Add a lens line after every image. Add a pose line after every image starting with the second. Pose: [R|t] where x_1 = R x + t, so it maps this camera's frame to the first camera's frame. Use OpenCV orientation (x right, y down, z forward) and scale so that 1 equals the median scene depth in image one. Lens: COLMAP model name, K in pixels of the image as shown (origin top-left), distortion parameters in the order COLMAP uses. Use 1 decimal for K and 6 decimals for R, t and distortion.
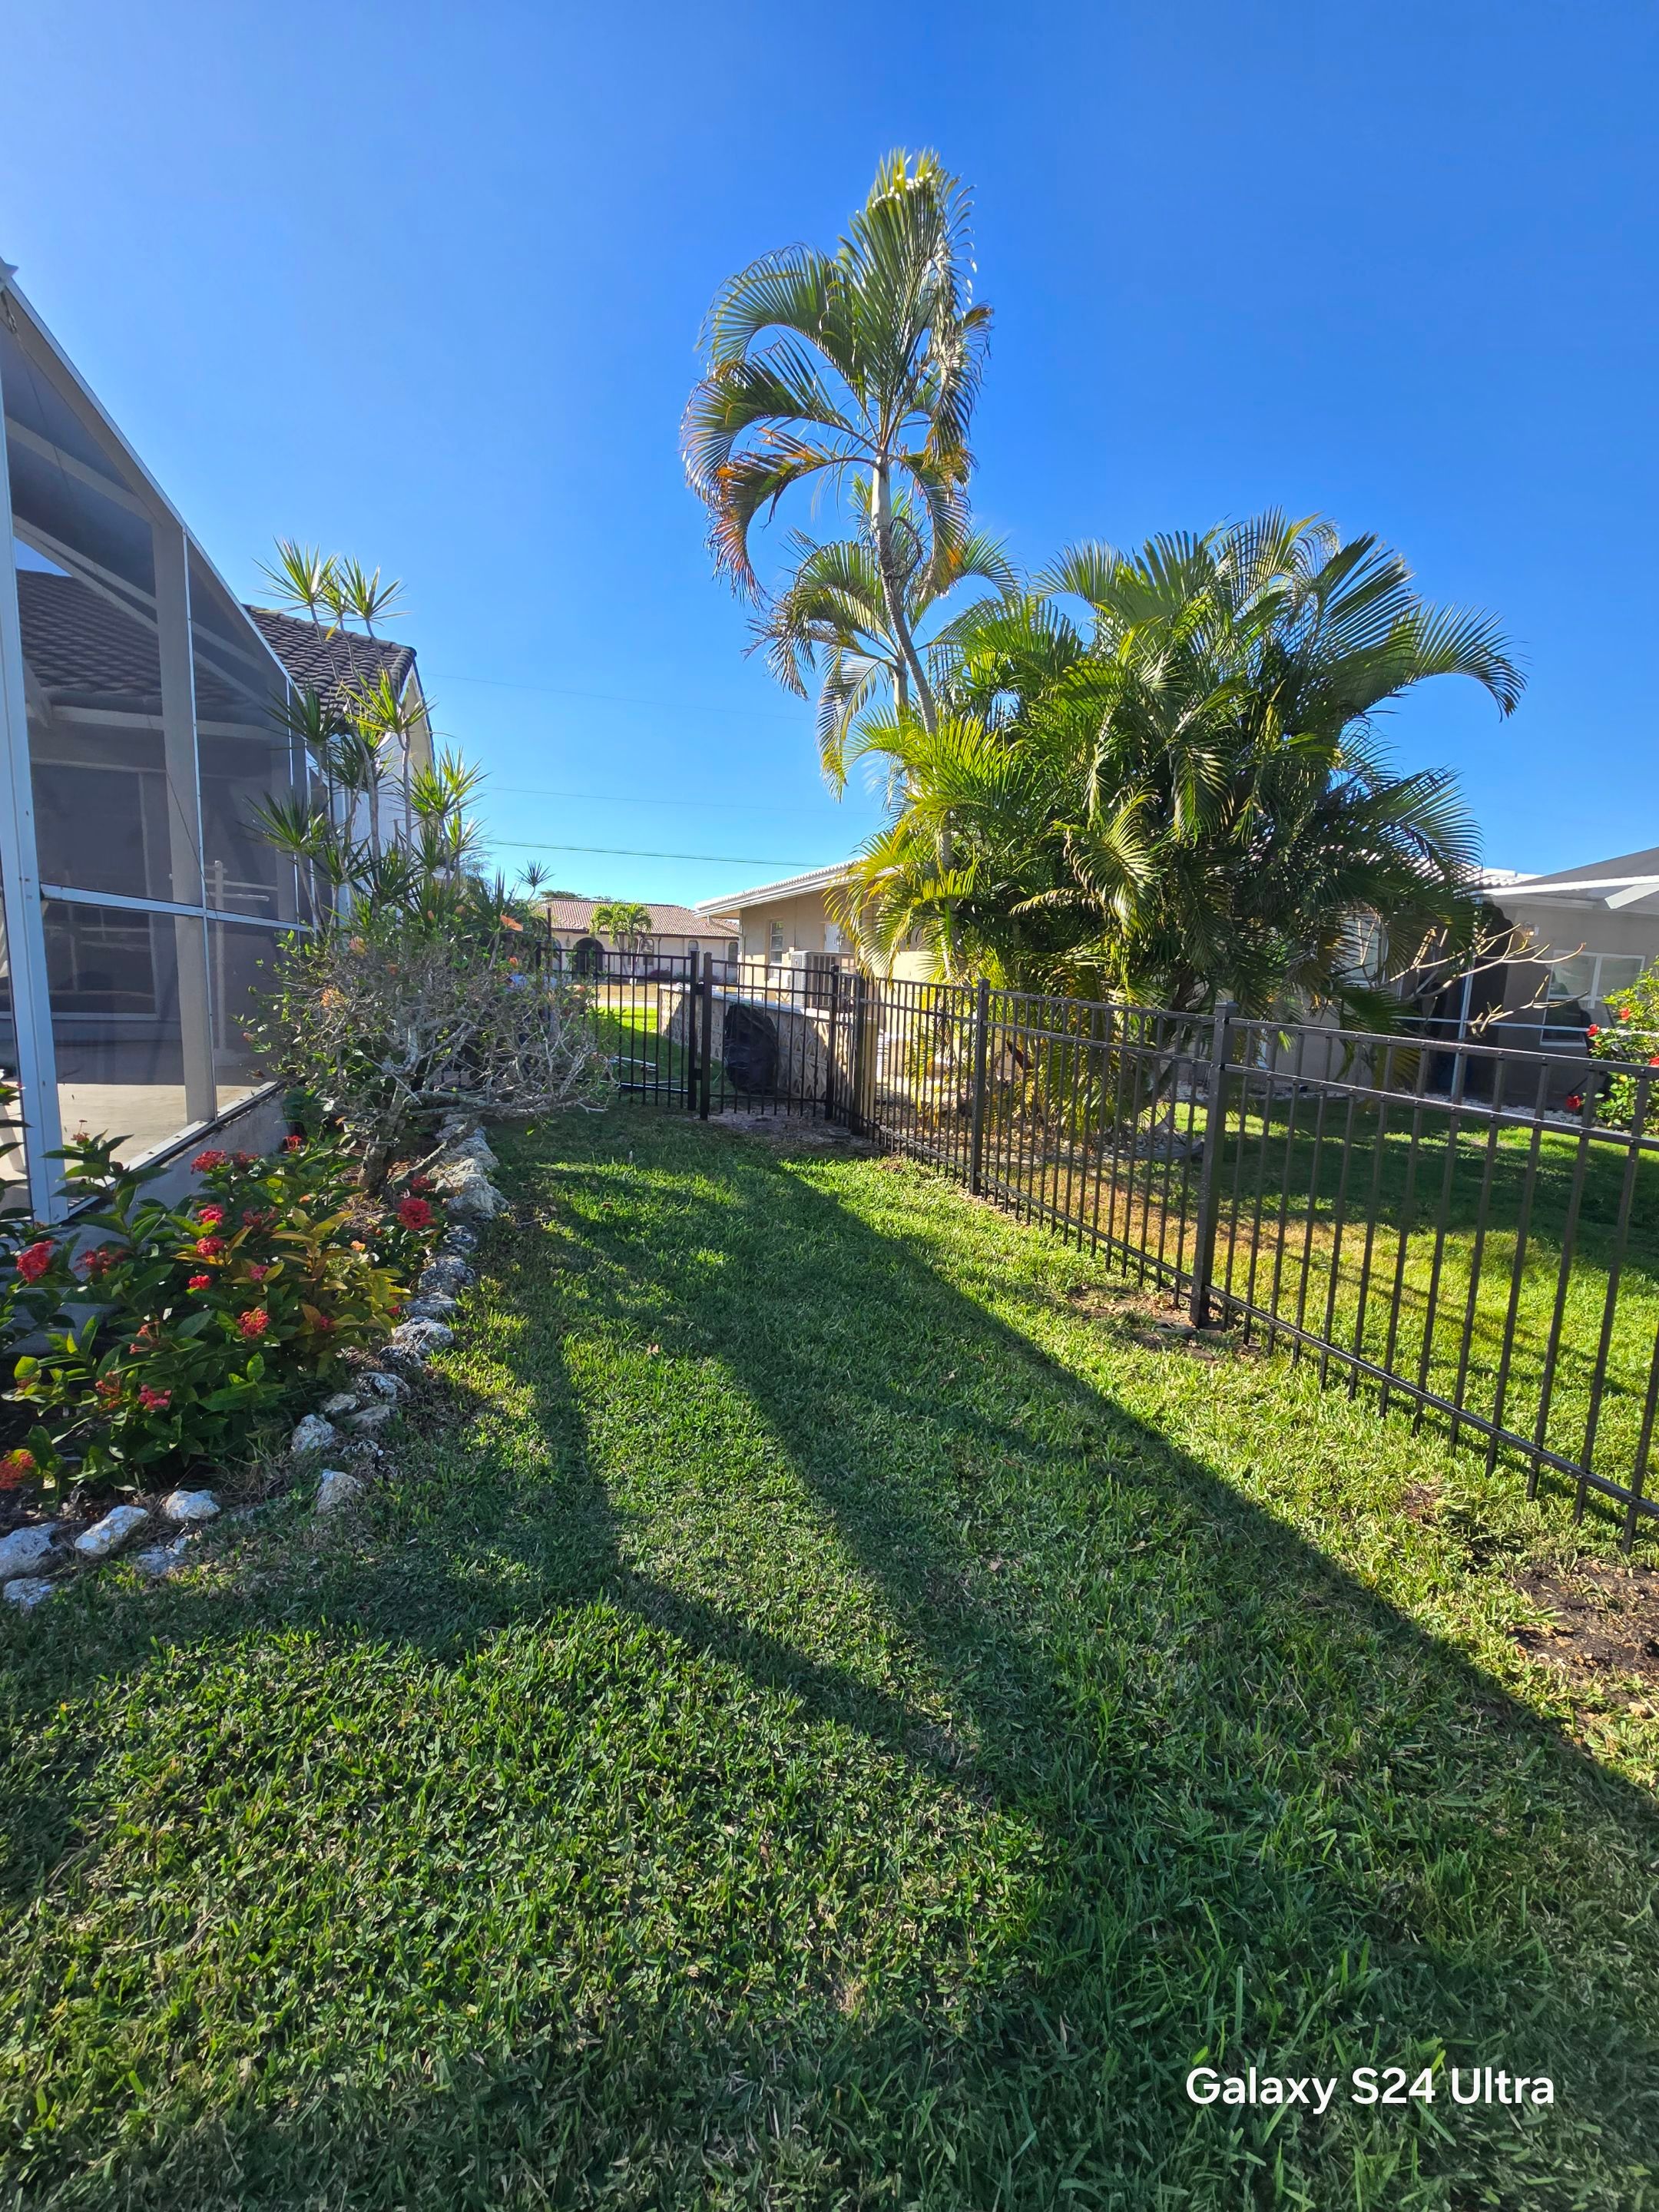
lens RADIAL K [[900.6, 0, 846.4], [0, 900.6, 1088.3], [0, 0, 1]] dist [-0.006919, 0.001968]
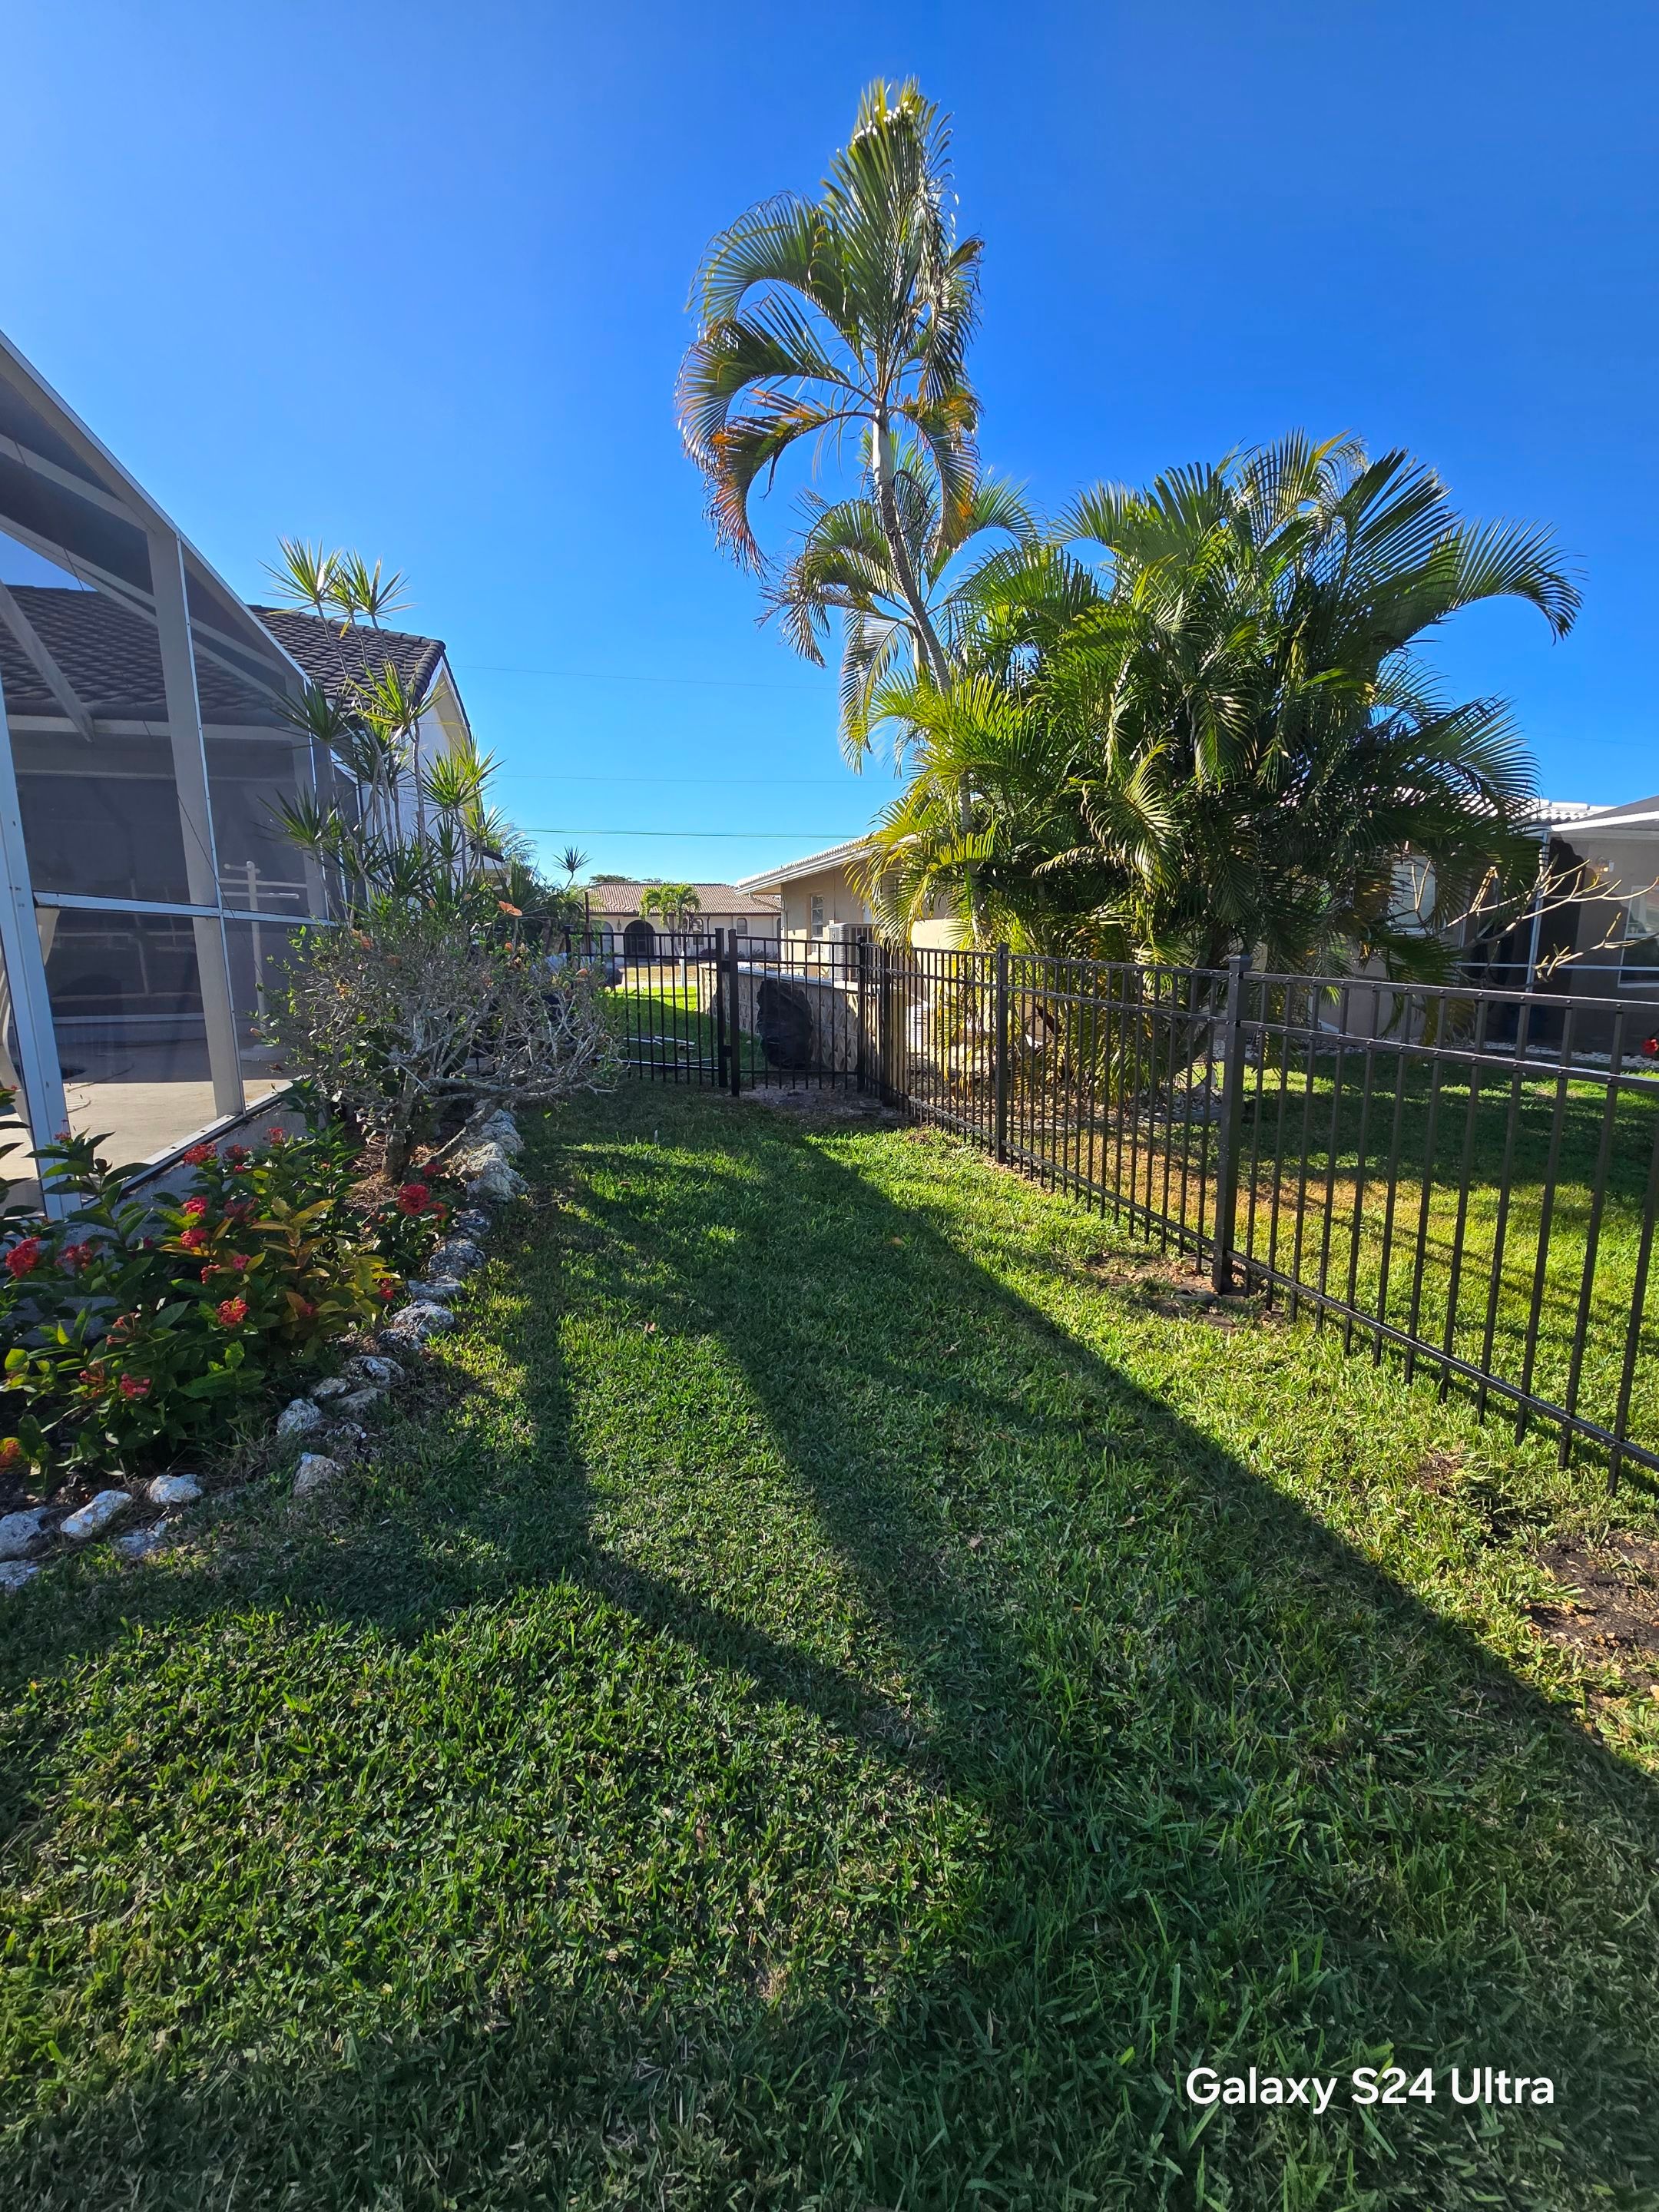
lens RADIAL K [[900.6, 0, 842.6], [0, 900.6, 1083.5], [0, 0, 1]] dist [-0.006919, 0.001968]
pose [[0.997449, -0.035079, -0.062168, 0.073192], [0.036654, 0.999031, 0.024375, 0.001467], [0.061253, -0.026591, 0.997768, 0.019490]]
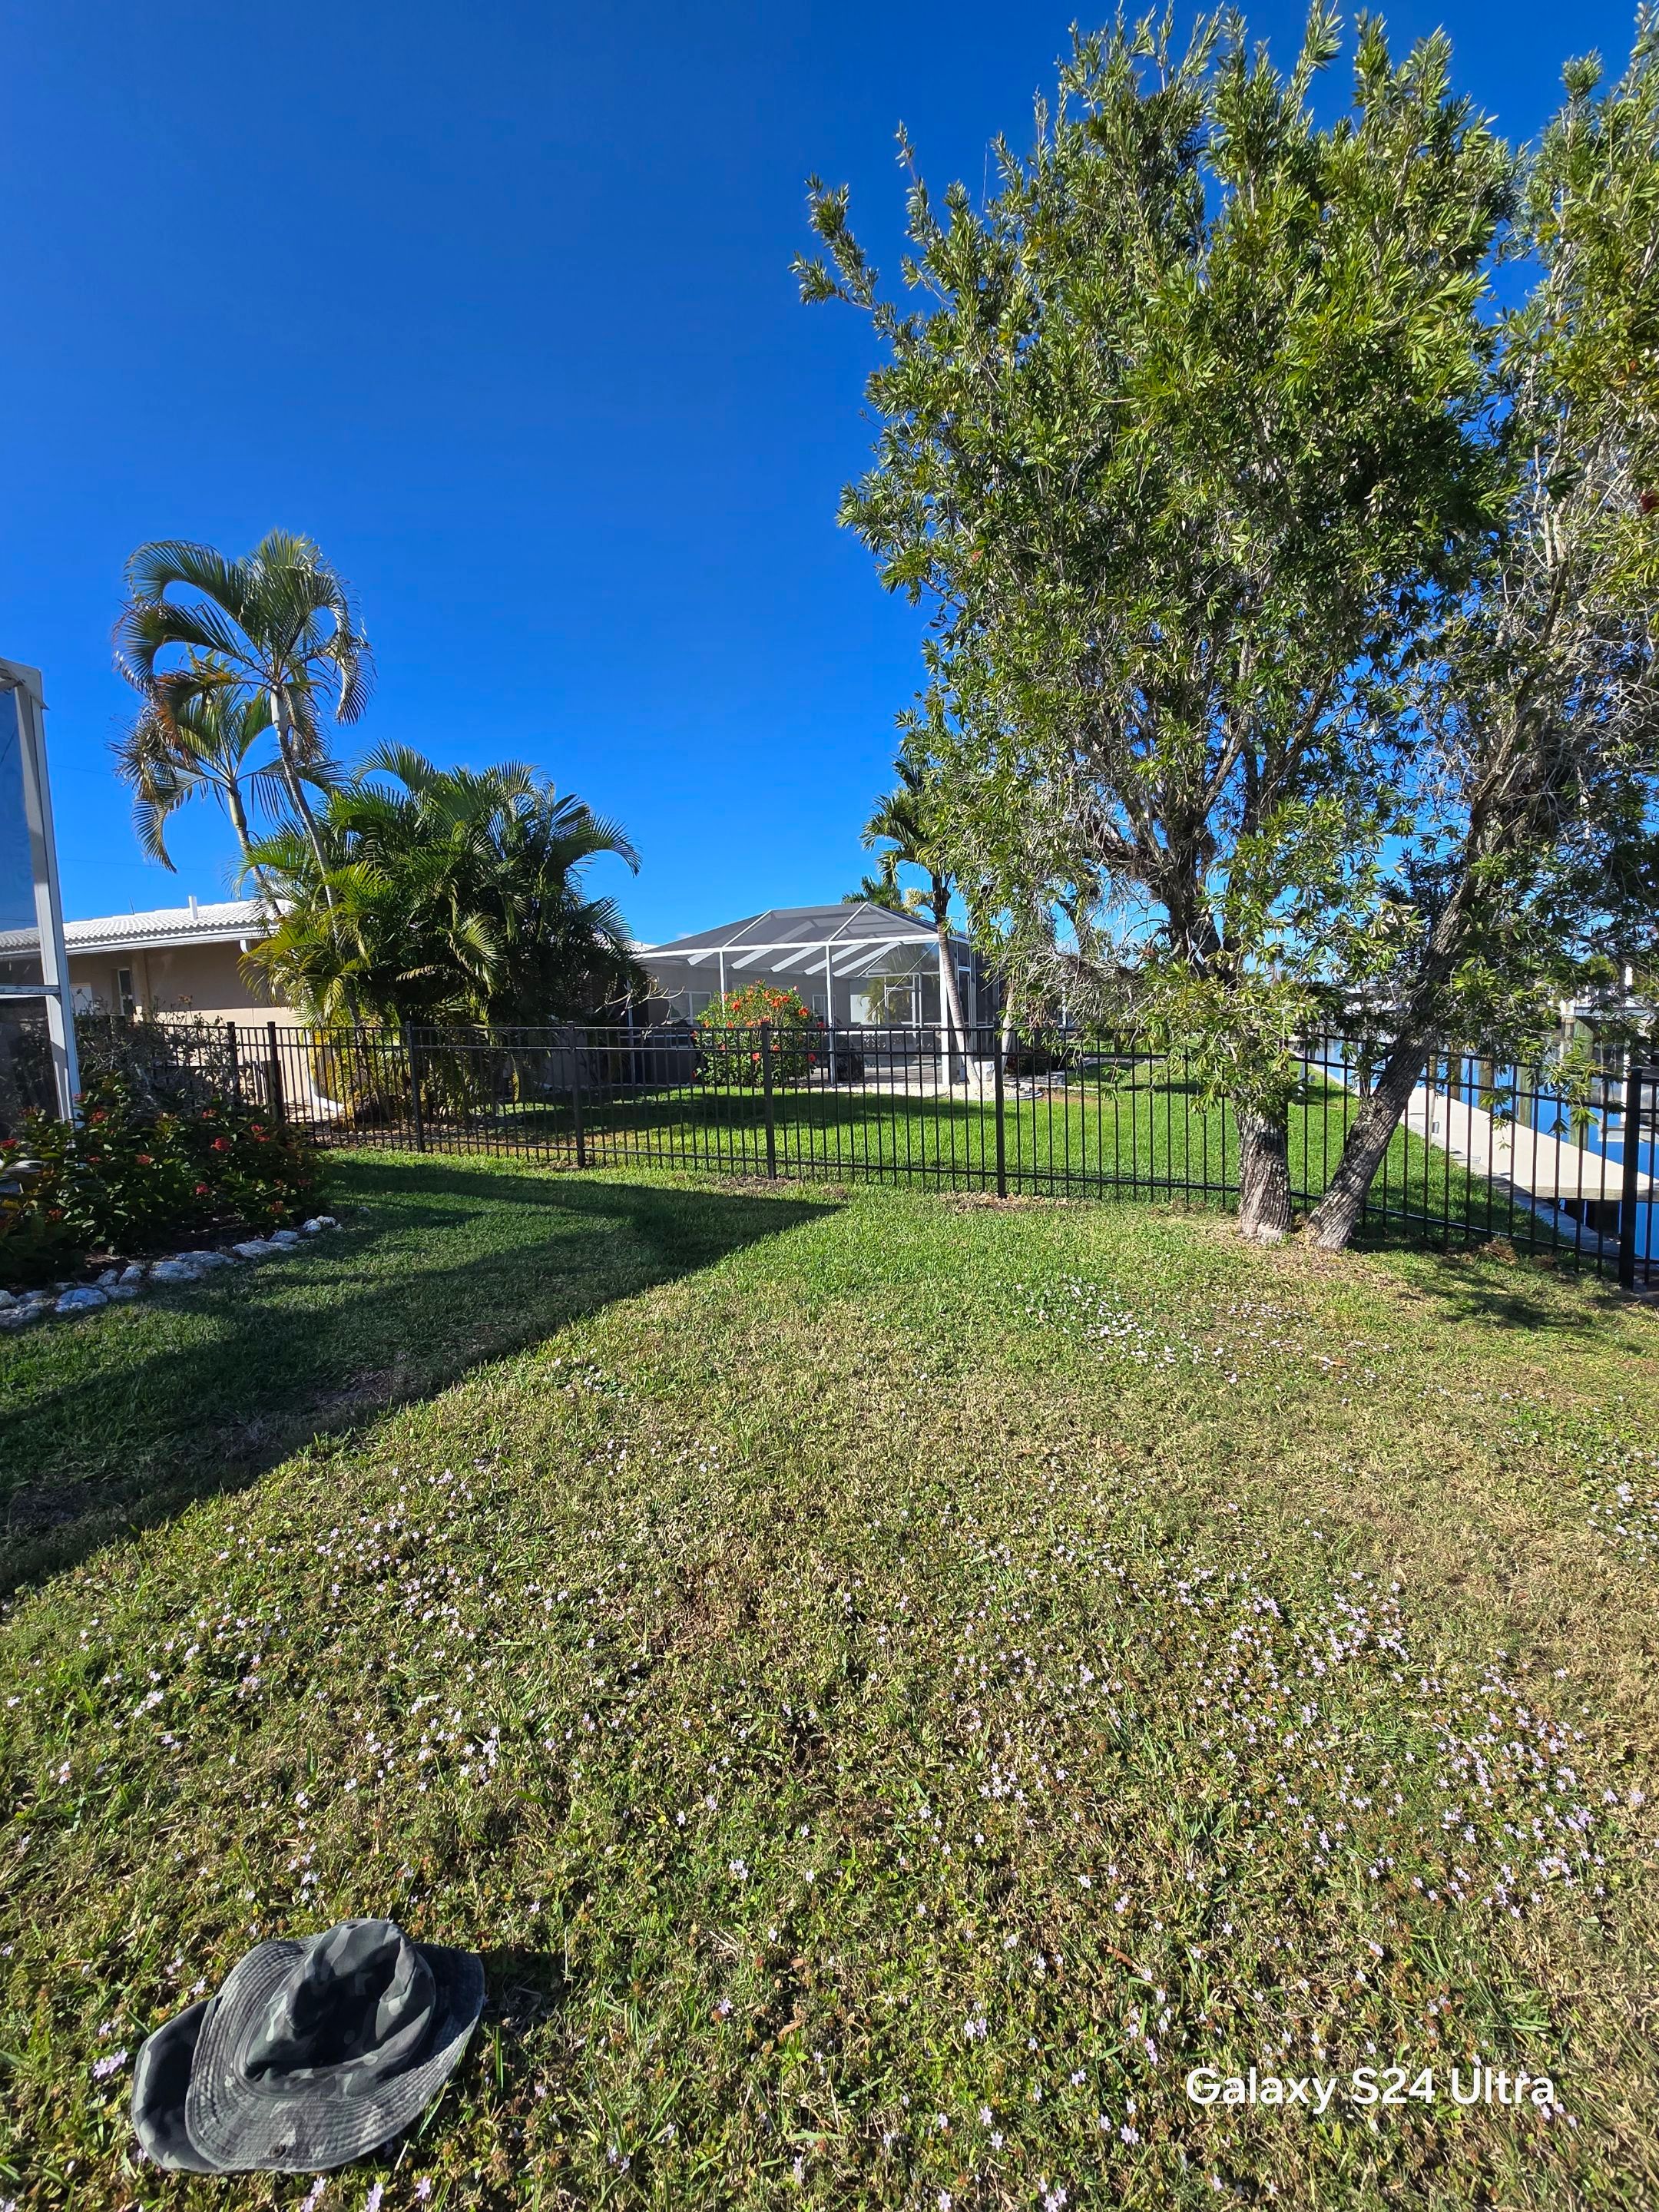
lens RADIAL K [[900.6, 0, 825.3], [0, 900.6, 1103.2], [0, 0, 1]] dist [-0.006919, 0.001968]
pose [[0.660955, -0.129989, 0.739082, -1.241879], [0.159115, 0.986765, 0.031256, 0.208558], [-0.733363, 0.096940, 0.672890, -1.405643]]
